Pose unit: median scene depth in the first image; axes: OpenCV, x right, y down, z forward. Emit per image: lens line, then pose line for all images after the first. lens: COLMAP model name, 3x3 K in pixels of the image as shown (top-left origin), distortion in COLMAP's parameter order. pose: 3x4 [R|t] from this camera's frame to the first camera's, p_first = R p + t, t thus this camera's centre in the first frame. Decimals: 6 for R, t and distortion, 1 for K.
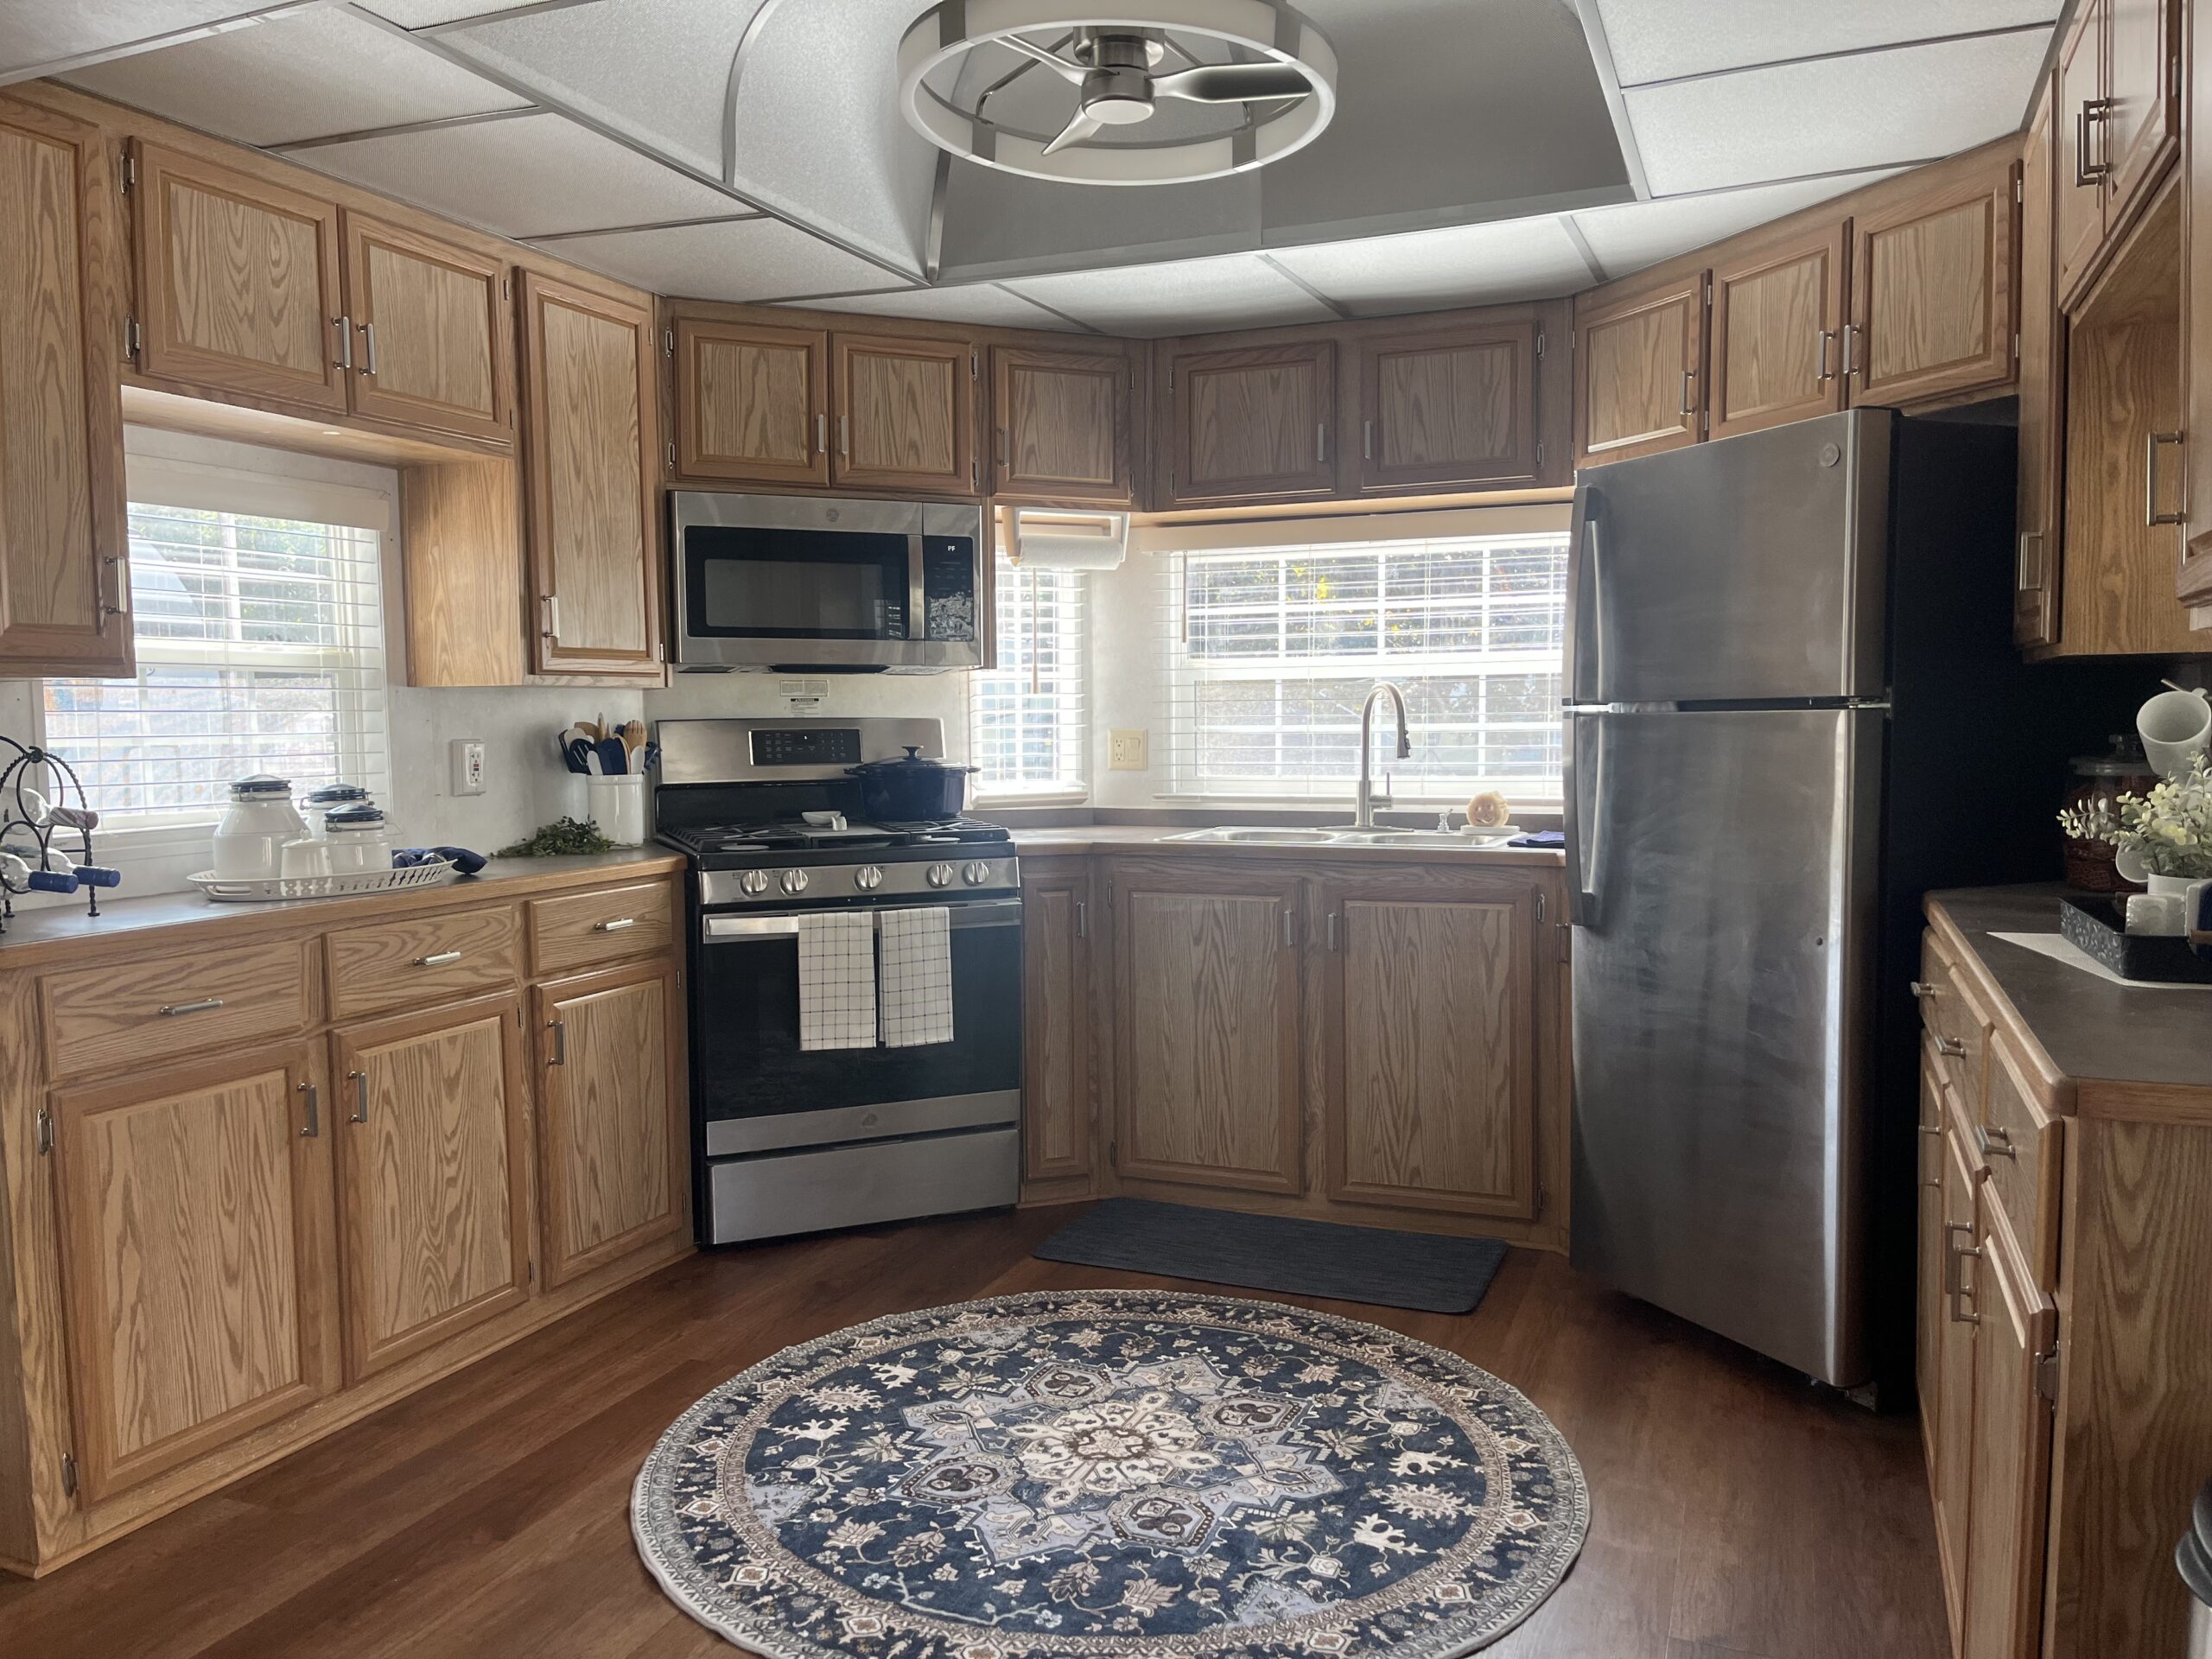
lens RADIAL K [[1687.9, 0, 1080.4], [0, 1687.9, 829.1], [0, 0, 1]] dist [0.066112, -0.094100]
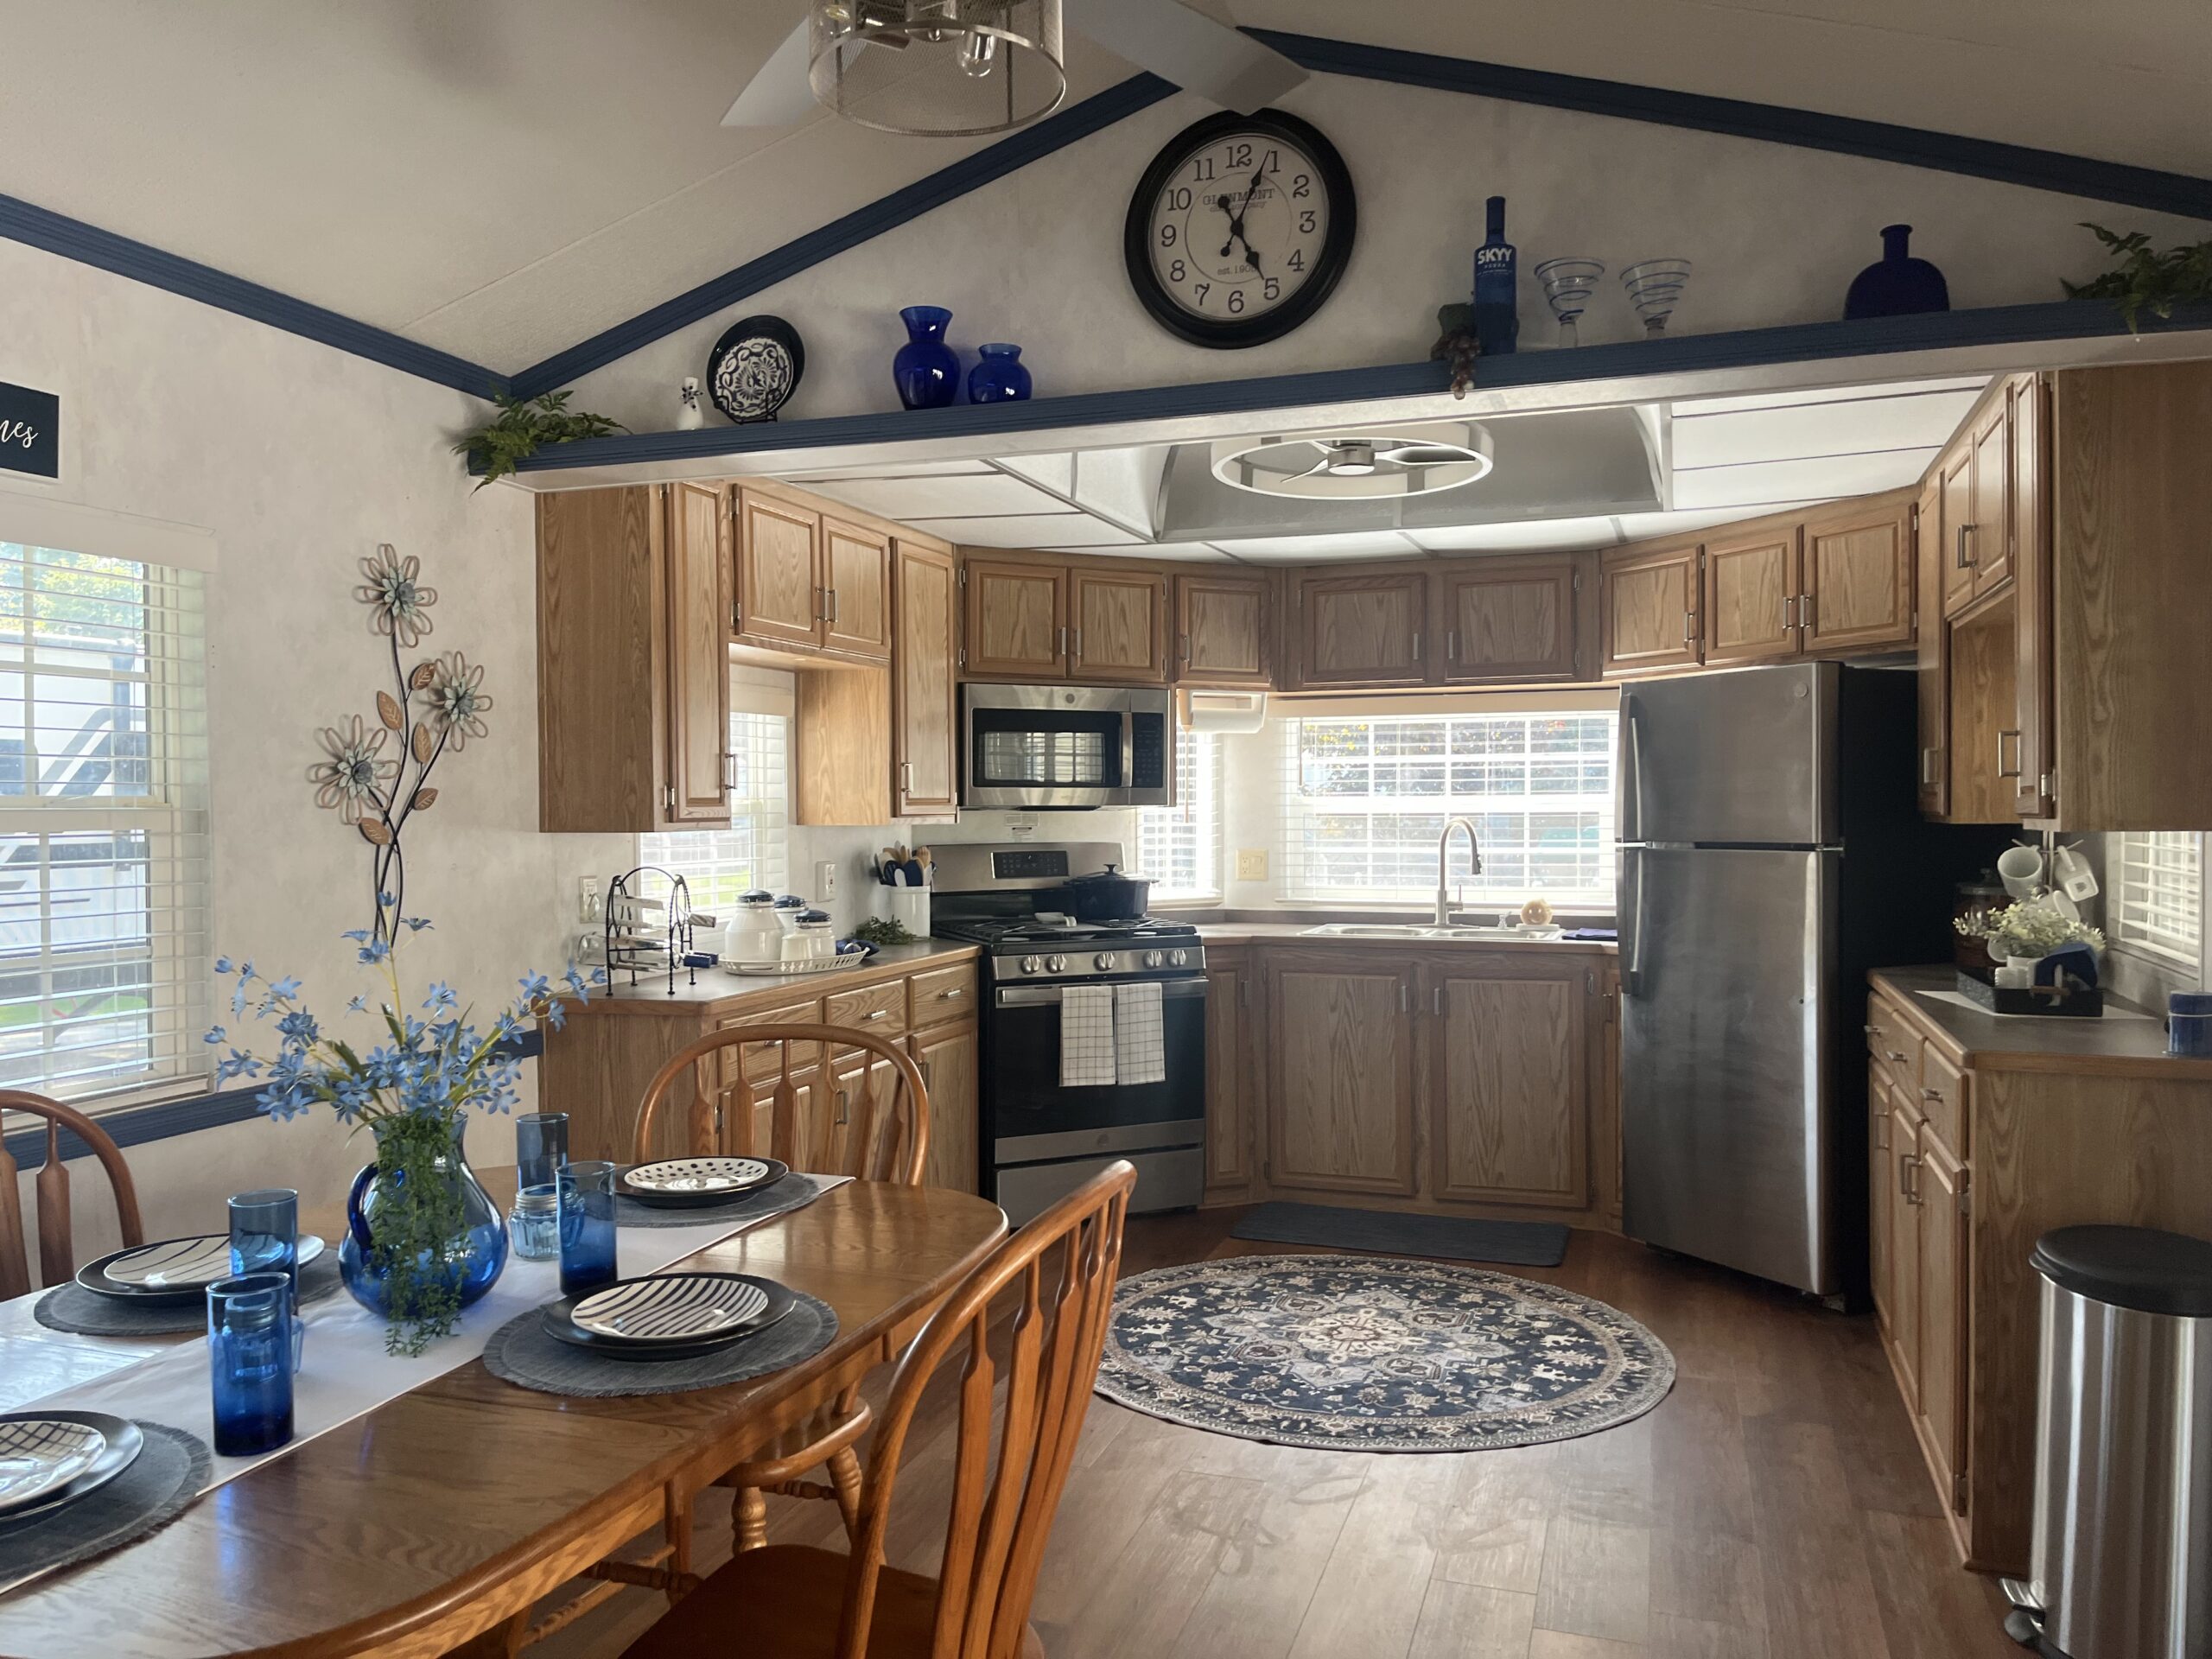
lens RADIAL K [[1687.9, 0, 1054.3], [0, 1687.9, 828.9], [0, 0, 1]] dist [0.066112, -0.094100]
pose [[0.998805, 0.003308, 0.048758, -0.266137], [-0.000616, 0.998479, -0.055128, -0.003792], [-0.048866, 0.055032, 0.997288, -0.430924]]
